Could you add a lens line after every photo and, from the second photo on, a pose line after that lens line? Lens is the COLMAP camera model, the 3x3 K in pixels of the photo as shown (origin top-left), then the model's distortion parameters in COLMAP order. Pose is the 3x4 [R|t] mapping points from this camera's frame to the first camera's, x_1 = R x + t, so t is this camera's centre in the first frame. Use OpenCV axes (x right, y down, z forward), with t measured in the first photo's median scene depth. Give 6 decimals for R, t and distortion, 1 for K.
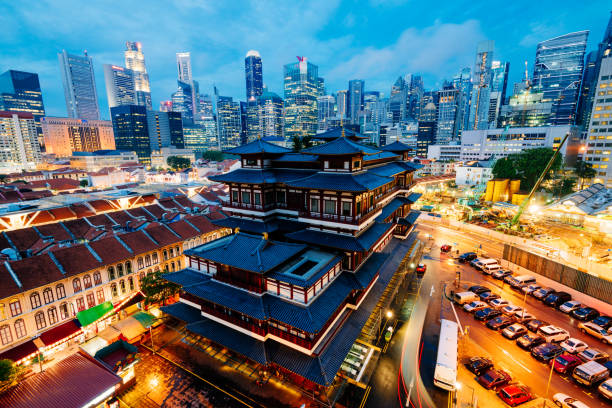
lens RADIAL K [[275.2, 0, 304.8], [0, 275.2, 199.9], [0, 0, 1]] dist [0.020960, -0.011792]
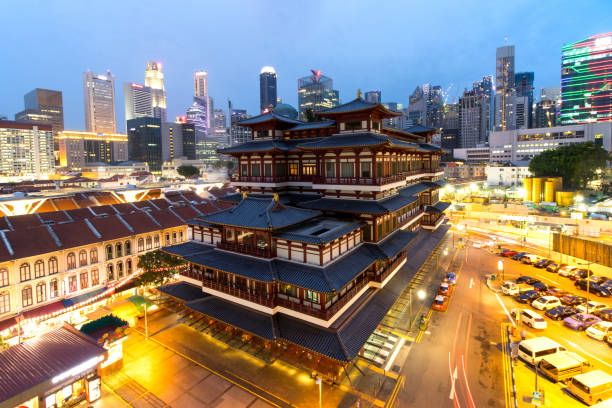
lens RADIAL K [[294.6, 0, 304.5], [0, 294.6, 184.4], [0, 0, 1]] dist [-0.001857, 0.005292]
pose [[0.998414, -0.011622, -0.055083, 0.003338], [0.003125, 0.988391, -0.151900, 0.192185], [0.056209, 0.151487, 0.986860, 0.041491]]
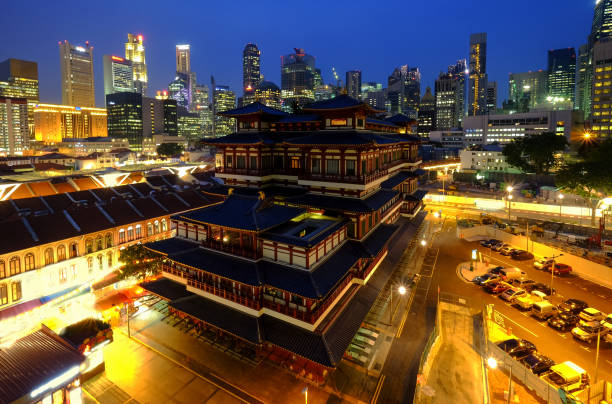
lens RADIAL K [[288.7, 0, 301.3], [0, 288.7, 157.6], [0, 0, 1]] dist [-0.005621, -0.000057]
pose [[0.999998, 0.000684, 0.001774, -0.012808], [-0.000419, 0.989386, -0.145310, 0.117901], [-0.001855, 0.145309, 0.989385, 0.038866]]
